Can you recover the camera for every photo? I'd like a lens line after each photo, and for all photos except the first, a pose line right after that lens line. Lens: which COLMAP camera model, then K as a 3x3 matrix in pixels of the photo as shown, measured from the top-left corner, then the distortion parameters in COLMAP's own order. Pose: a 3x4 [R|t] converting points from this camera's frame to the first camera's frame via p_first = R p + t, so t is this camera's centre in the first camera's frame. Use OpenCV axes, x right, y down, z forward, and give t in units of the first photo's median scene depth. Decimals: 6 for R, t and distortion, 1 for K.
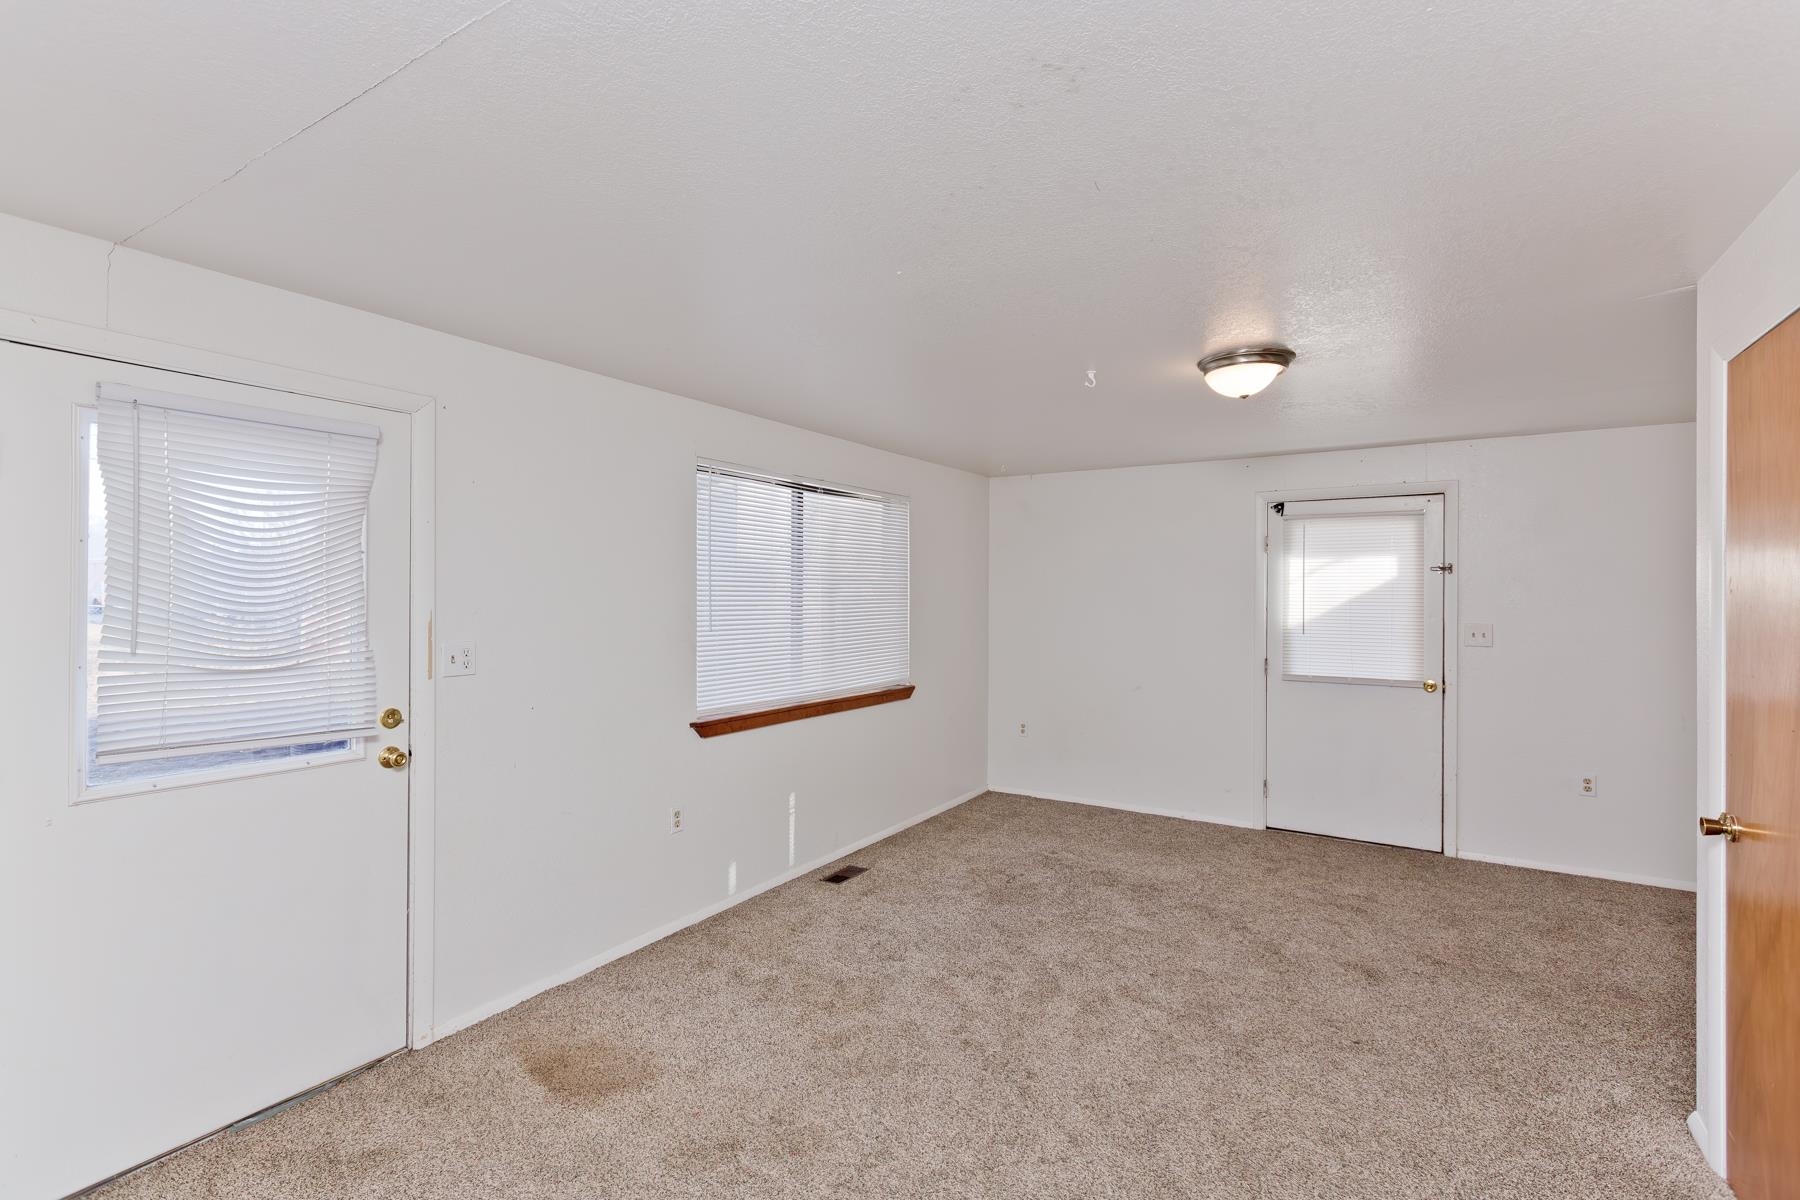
lens RADIAL K [[819.9, 0, 900.6], [0, 819.9, 598.5], [0, 0, 1]] dist [0.000057, -0.000868]
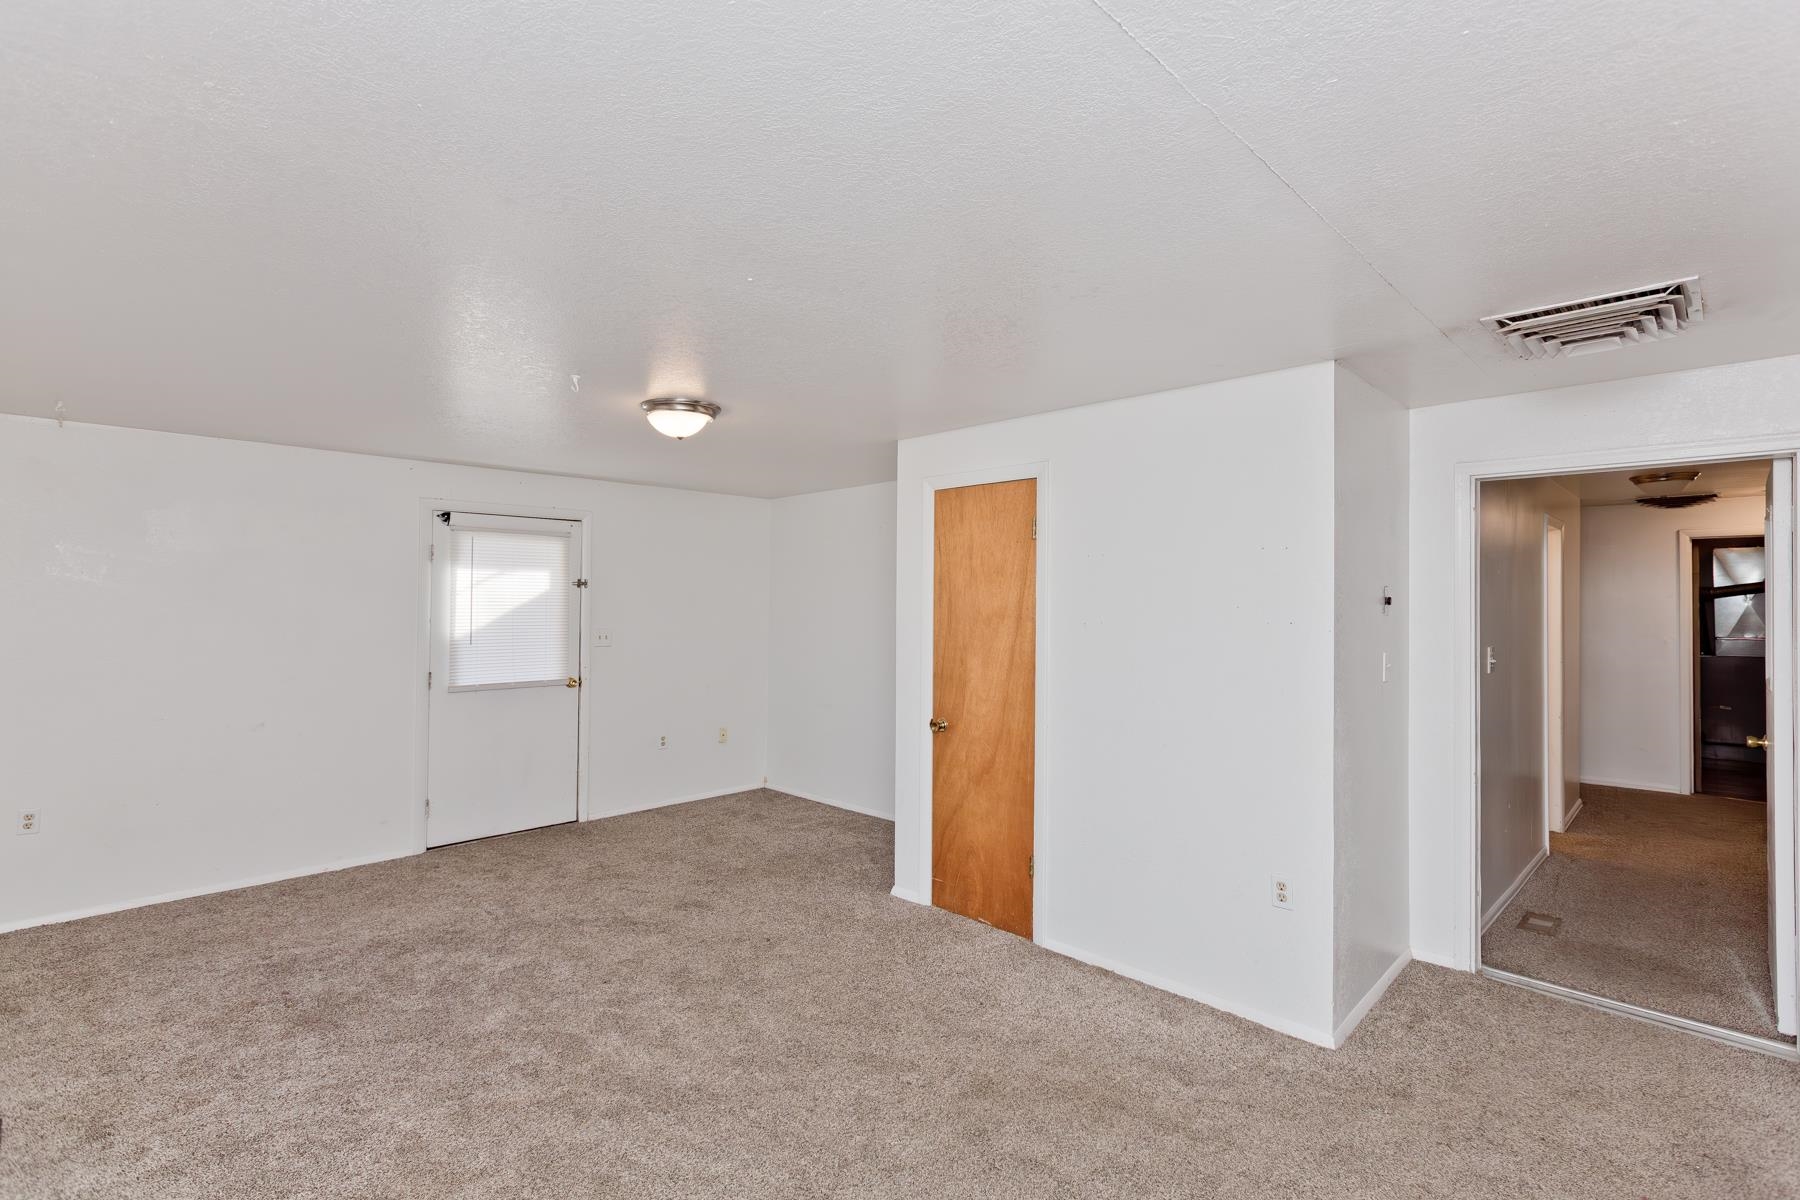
lens RADIAL K [[819.9, 0, 899.1], [0, 819.9, 598.0], [0, 0, 1]] dist [0.000057, -0.000868]
pose [[0.218042, 0.002786, 0.975935, -0.433927], [0.002724, 0.999990, -0.003463, -0.010236], [-0.975936, 0.003413, 0.218032, 0.298593]]
